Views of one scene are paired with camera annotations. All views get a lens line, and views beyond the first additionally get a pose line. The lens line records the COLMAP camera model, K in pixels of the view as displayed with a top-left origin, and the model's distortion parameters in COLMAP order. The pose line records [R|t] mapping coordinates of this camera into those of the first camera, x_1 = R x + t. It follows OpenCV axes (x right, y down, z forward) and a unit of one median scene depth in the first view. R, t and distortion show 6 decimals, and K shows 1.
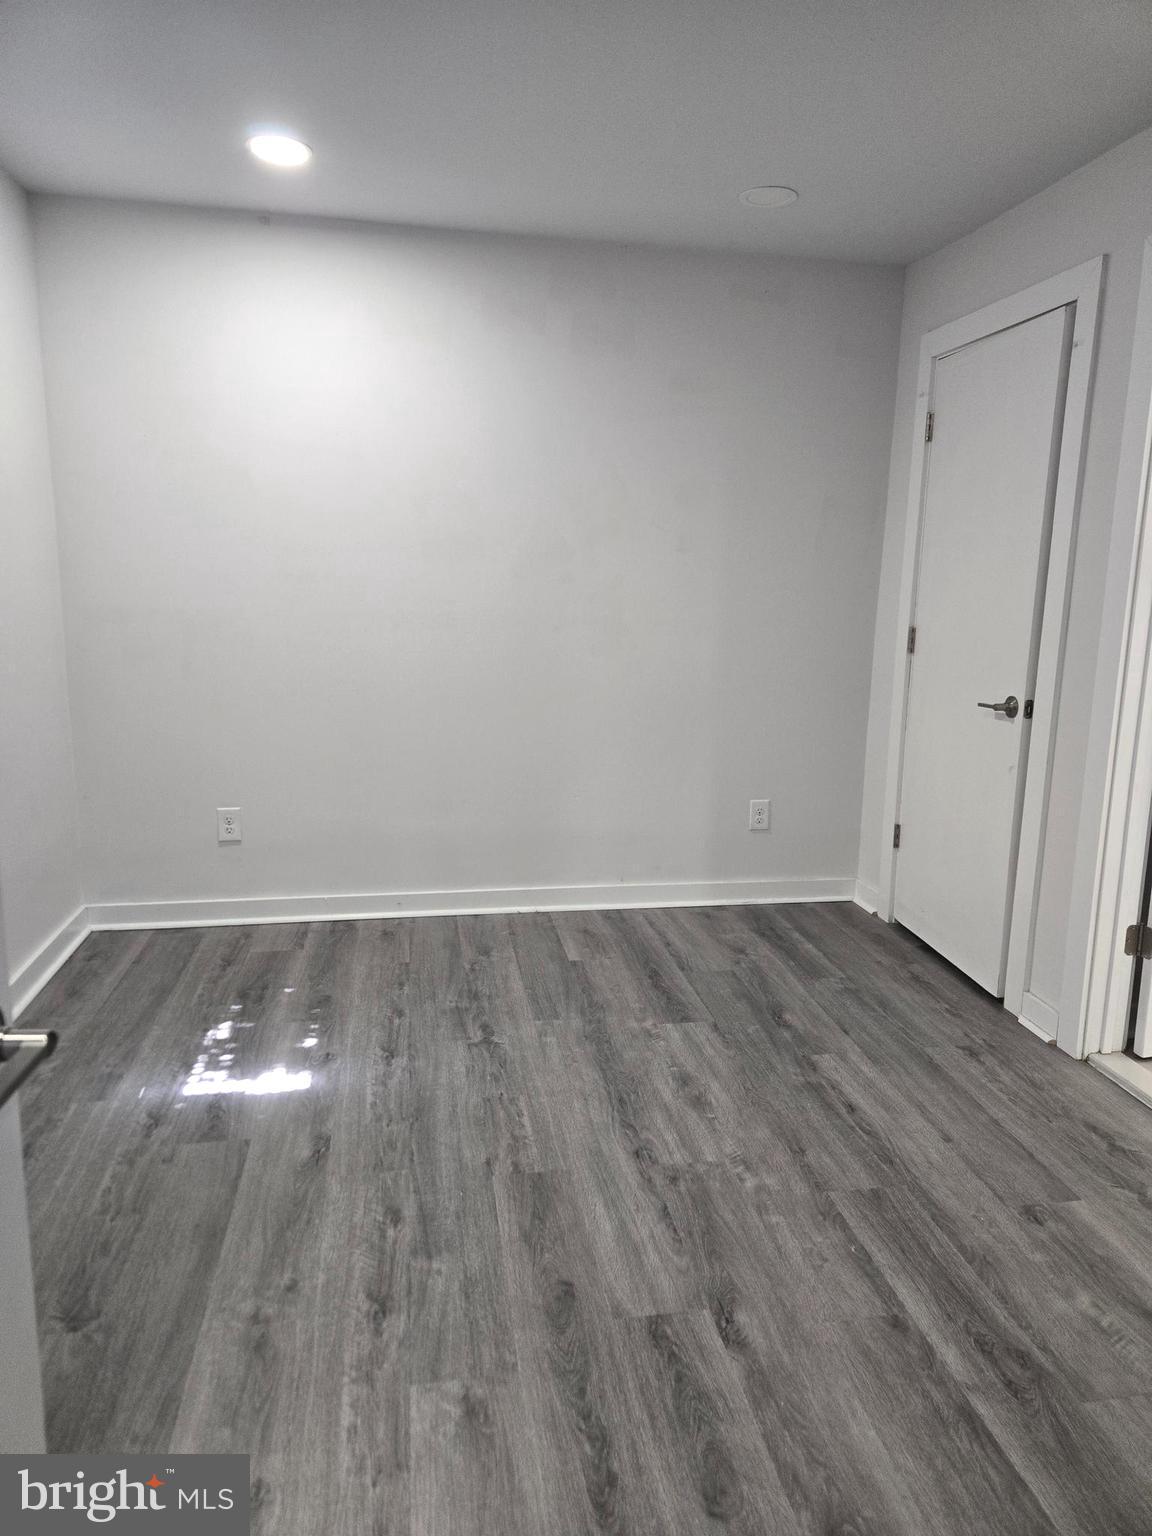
lens RADIAL K [[1041.0, 0, 574.2], [0, 1041.0, 766.2], [0, 0, 1]] dist [0.070796, -0.058377]
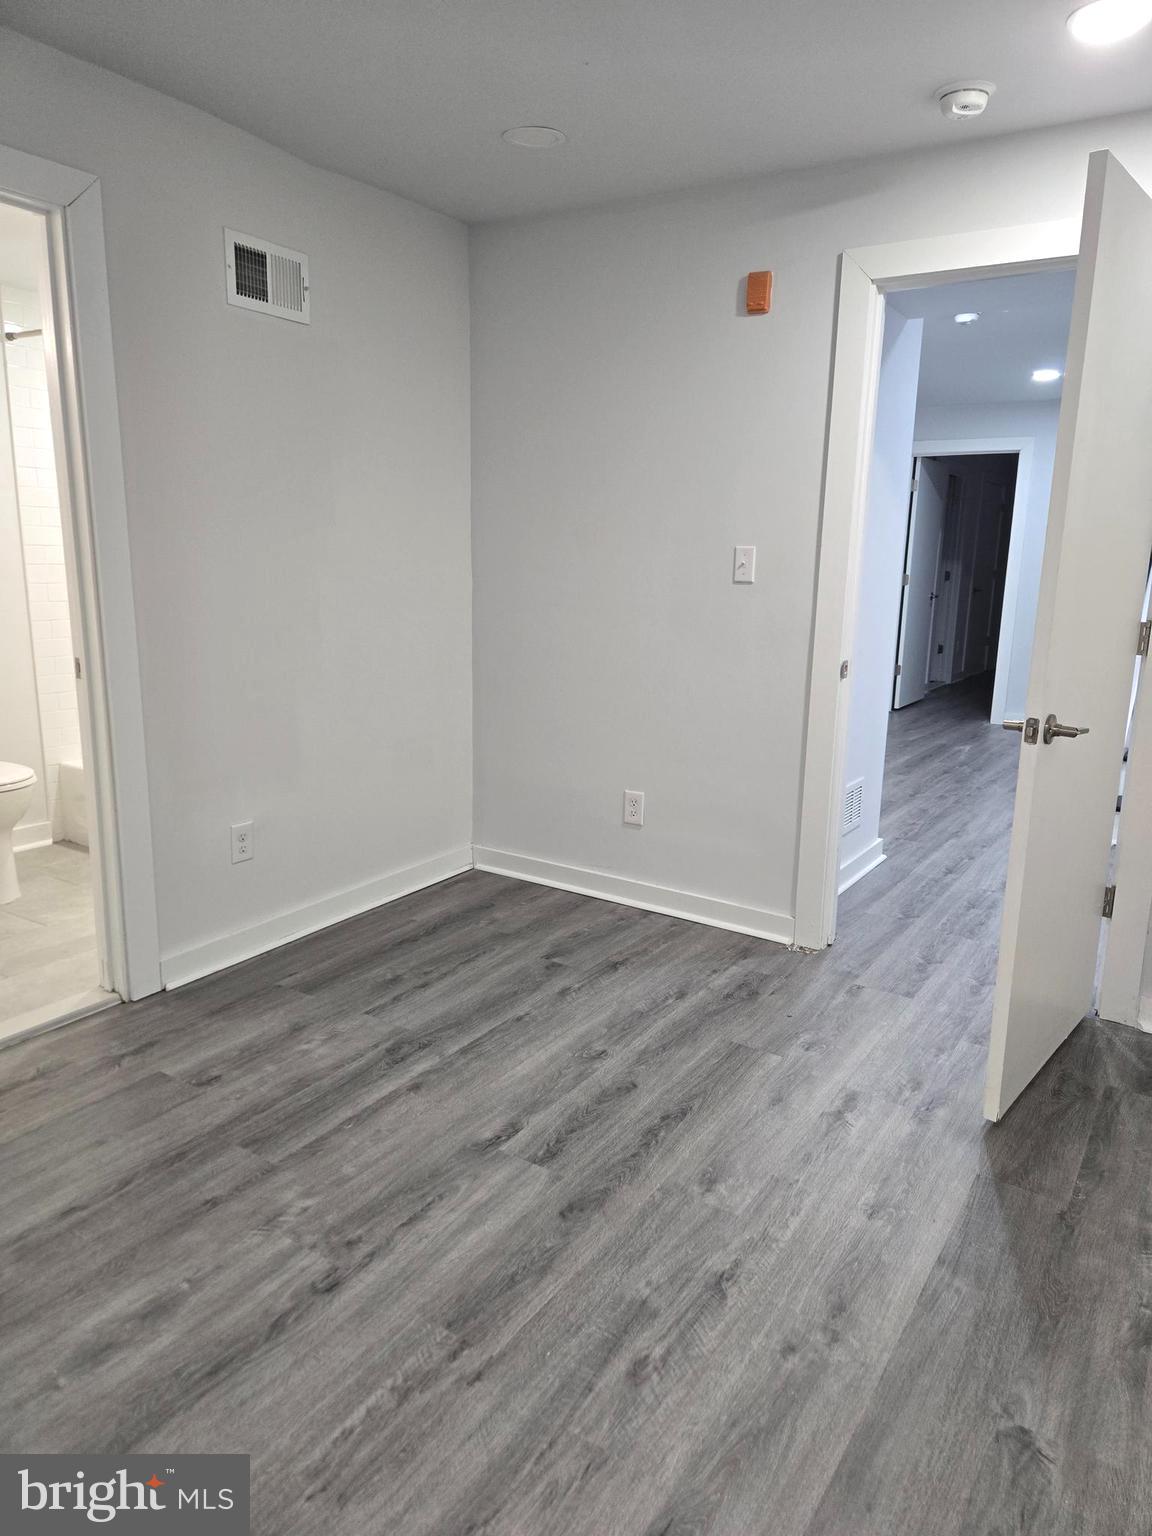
lens RADIAL K [[1041.0, 0, 575.8], [0, 1041.0, 765.0], [0, 0, 1]] dist [0.070796, -0.058377]
pose [[-0.739984, -0.175634, 0.649290, -0.613009], [0.084435, 0.933416, 0.348719, -0.299851], [-0.667304, 0.312869, -0.675883, 1.526978]]
